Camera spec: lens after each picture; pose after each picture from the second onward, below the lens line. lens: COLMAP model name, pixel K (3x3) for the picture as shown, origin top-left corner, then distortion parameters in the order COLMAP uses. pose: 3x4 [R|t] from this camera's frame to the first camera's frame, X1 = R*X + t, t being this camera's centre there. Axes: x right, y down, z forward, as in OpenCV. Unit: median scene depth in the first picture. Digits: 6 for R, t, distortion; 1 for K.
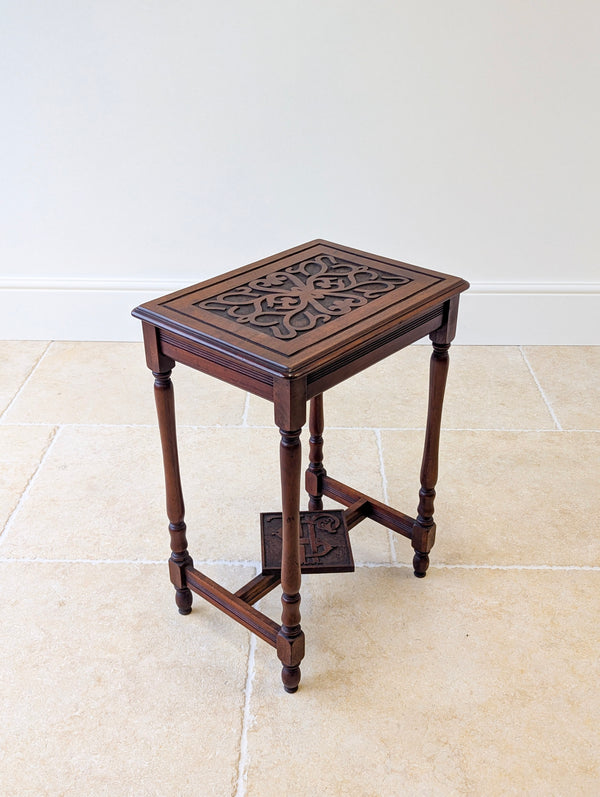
lens RADIAL K [[822.9, 0, 296.0], [0, 822.9, 458.2], [0, 0, 1]] dist [0.023753, 0.009434]
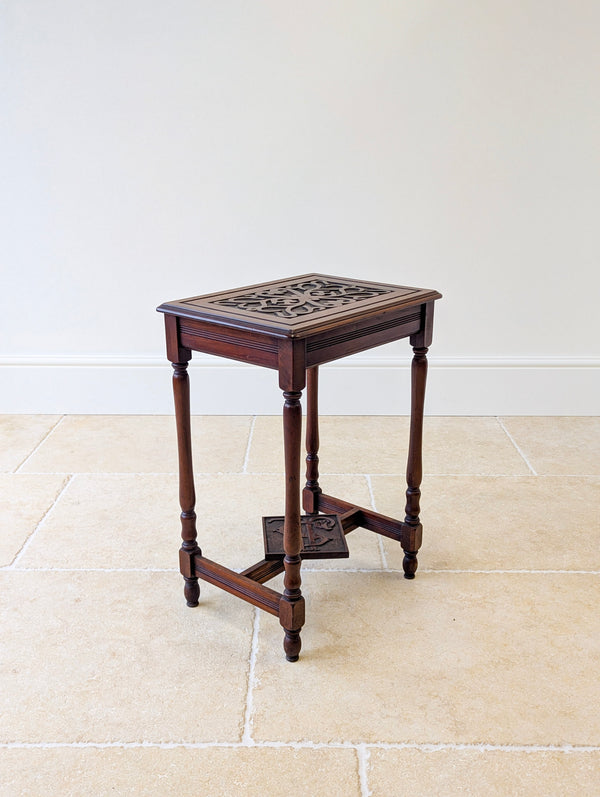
lens RADIAL K [[833.4, 0, 298.9], [0, 833.4, 463.5], [0, 0, 1]] dist [0.014554, 0.005131]
pose [[0.999855, -0.004386, 0.016428, -0.013124], [0.007341, 0.982828, -0.184376, 0.211460], [-0.015337, 0.184470, 0.982718, -0.109567]]
